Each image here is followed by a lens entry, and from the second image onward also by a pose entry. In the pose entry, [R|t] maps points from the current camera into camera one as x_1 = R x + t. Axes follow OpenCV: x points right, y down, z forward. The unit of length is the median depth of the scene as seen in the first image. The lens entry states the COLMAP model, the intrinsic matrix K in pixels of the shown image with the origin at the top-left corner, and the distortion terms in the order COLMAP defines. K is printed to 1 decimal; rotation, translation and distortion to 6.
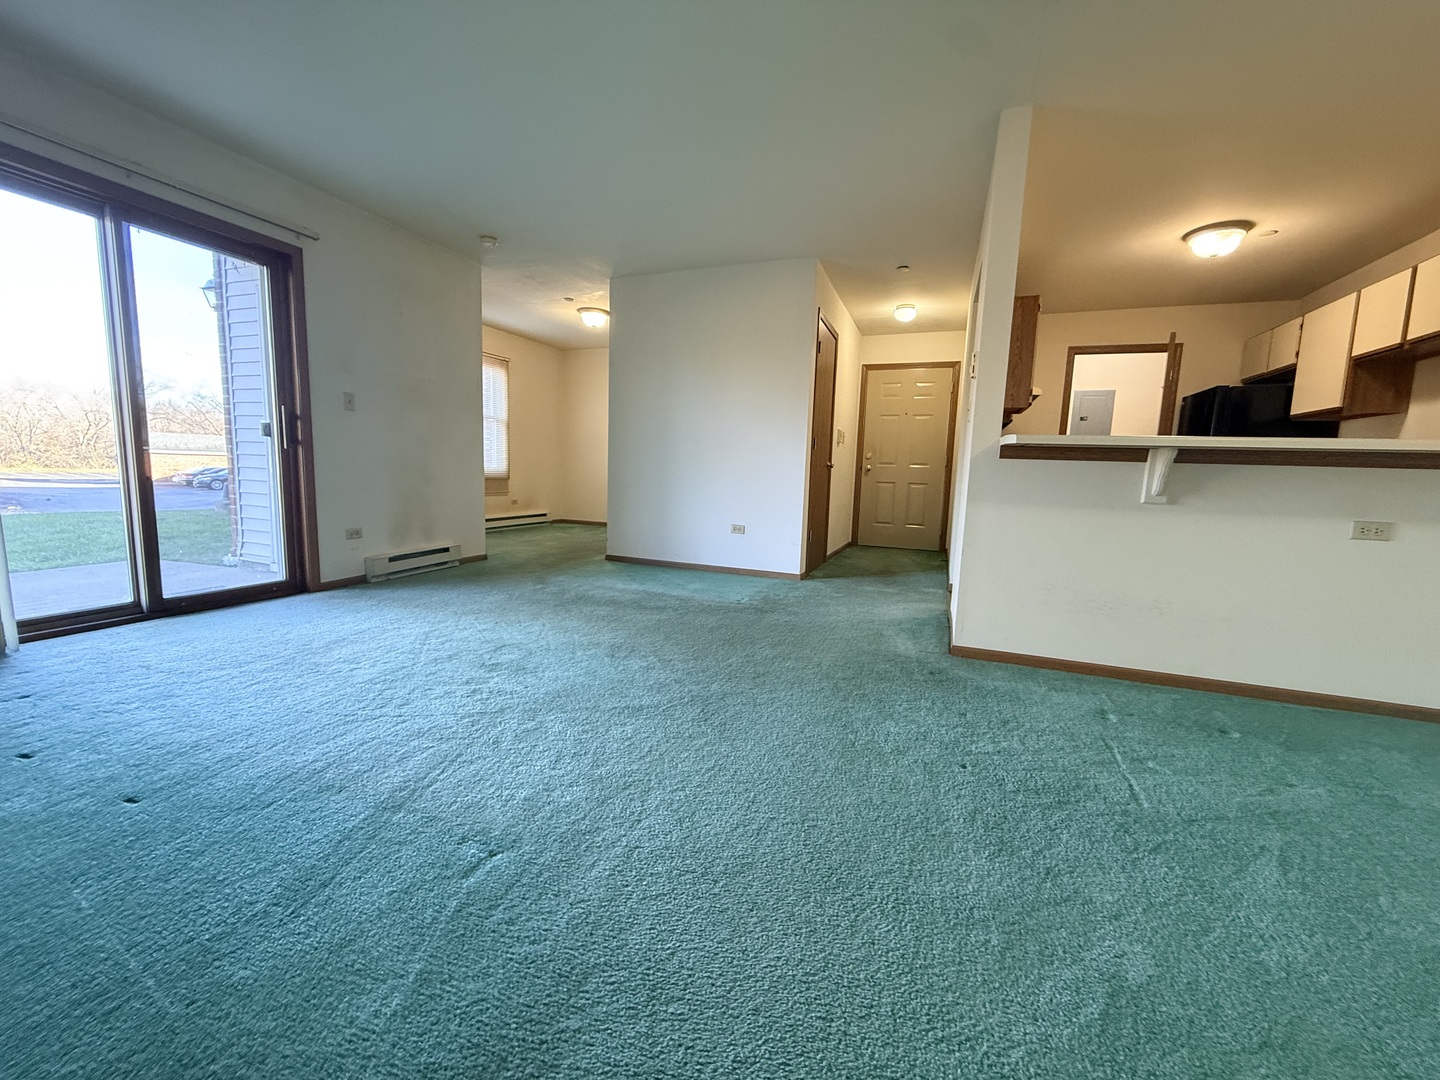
lens RADIAL K [[571.5, 0, 720.1], [0, 571.5, 536.6], [0, 0, 1]] dist [0.000150, 0.000178]
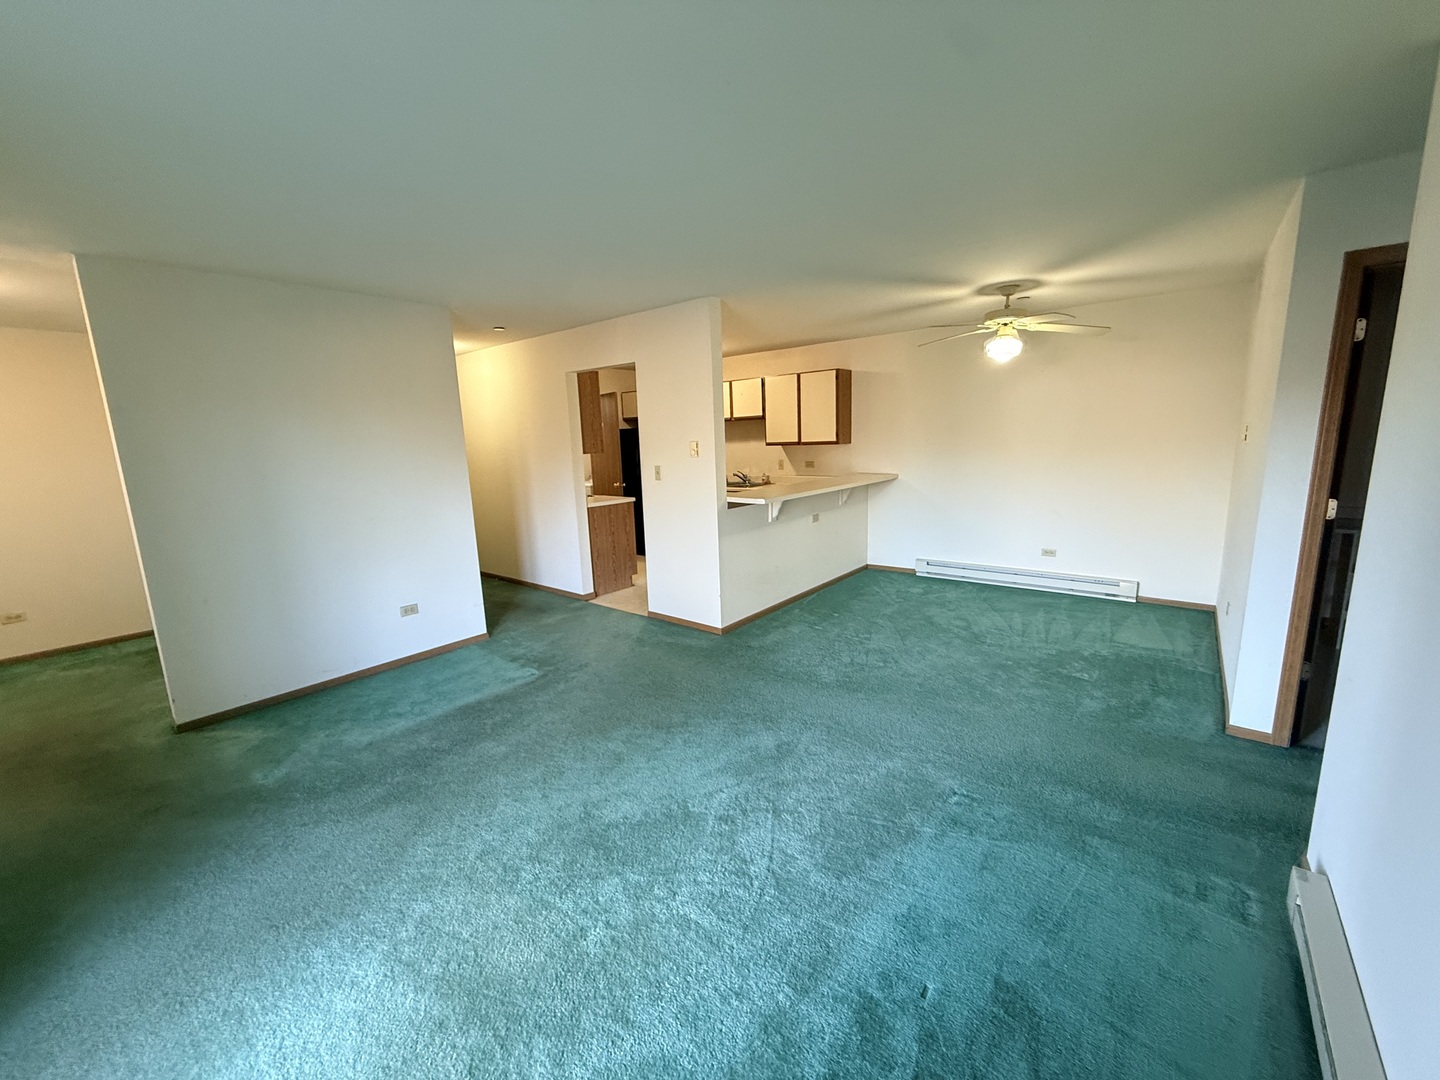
lens RADIAL K [[571.5, 0, 719.4], [0, 571.5, 537.2], [0, 0, 1]] dist [0.000150, 0.000178]
pose [[0.304702, -0.209213, 0.929186, -0.915453], [0.155501, 0.973414, 0.168179, -0.292545], [-0.939668, 0.093245, 0.329135, 0.423332]]
